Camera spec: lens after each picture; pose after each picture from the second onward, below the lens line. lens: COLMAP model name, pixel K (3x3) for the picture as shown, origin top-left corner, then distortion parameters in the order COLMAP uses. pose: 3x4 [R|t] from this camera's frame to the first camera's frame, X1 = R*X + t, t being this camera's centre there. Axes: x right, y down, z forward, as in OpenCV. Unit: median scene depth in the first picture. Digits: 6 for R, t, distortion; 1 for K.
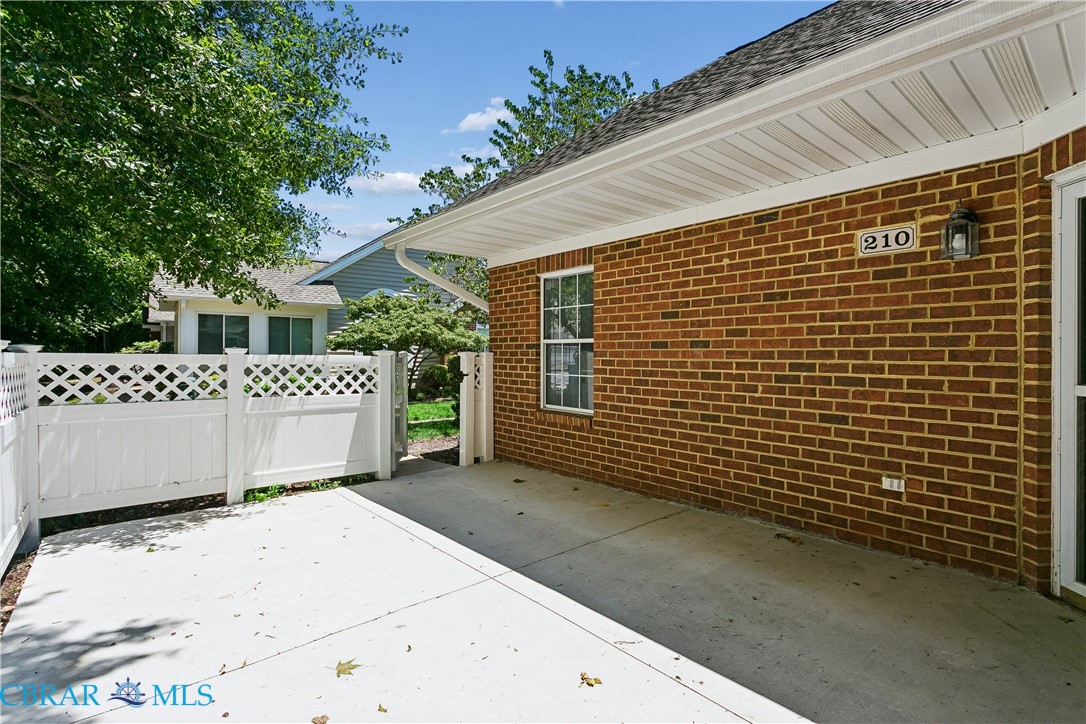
lens RADIAL K [[516.9, 0, 545.7], [0, 516.9, 360.0], [0, 0, 1]] dist [-0.003127, 0.001210]
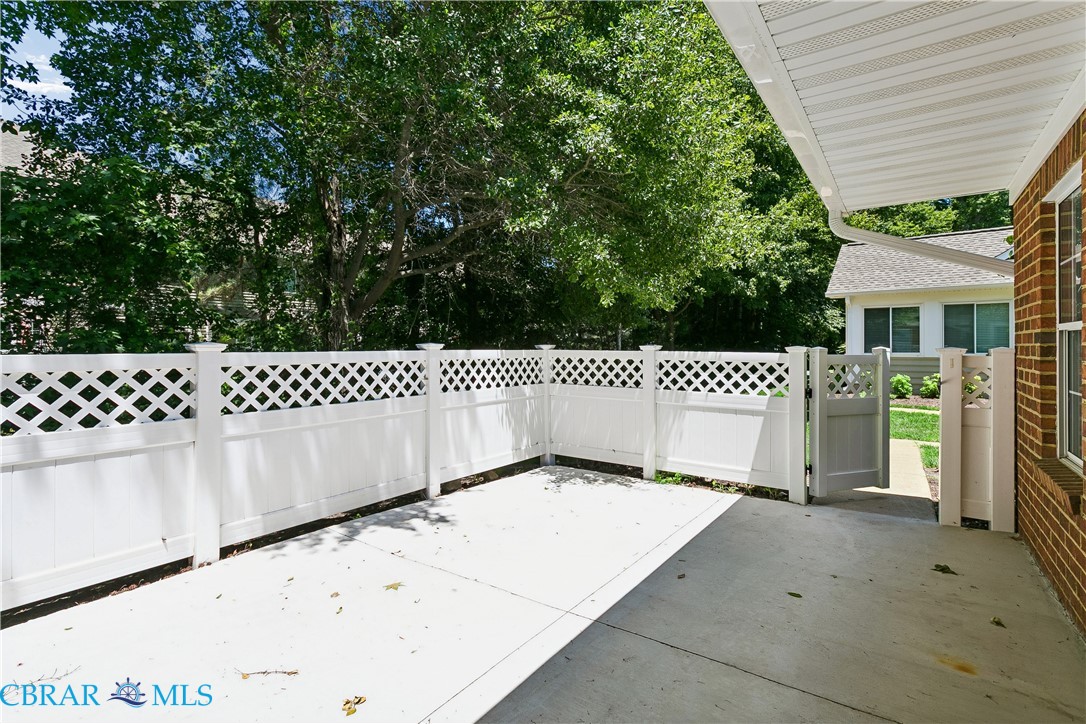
lens RADIAL K [[516.9, 0, 545.1], [0, 516.9, 350.9], [0, 0, 1]] dist [-0.003127, 0.001210]
pose [[0.239905, 0.002257, -0.970794, 0.492620], [-0.010557, 0.999944, -0.000284, -0.008637], [0.970739, 0.010317, 0.239916, 0.512007]]
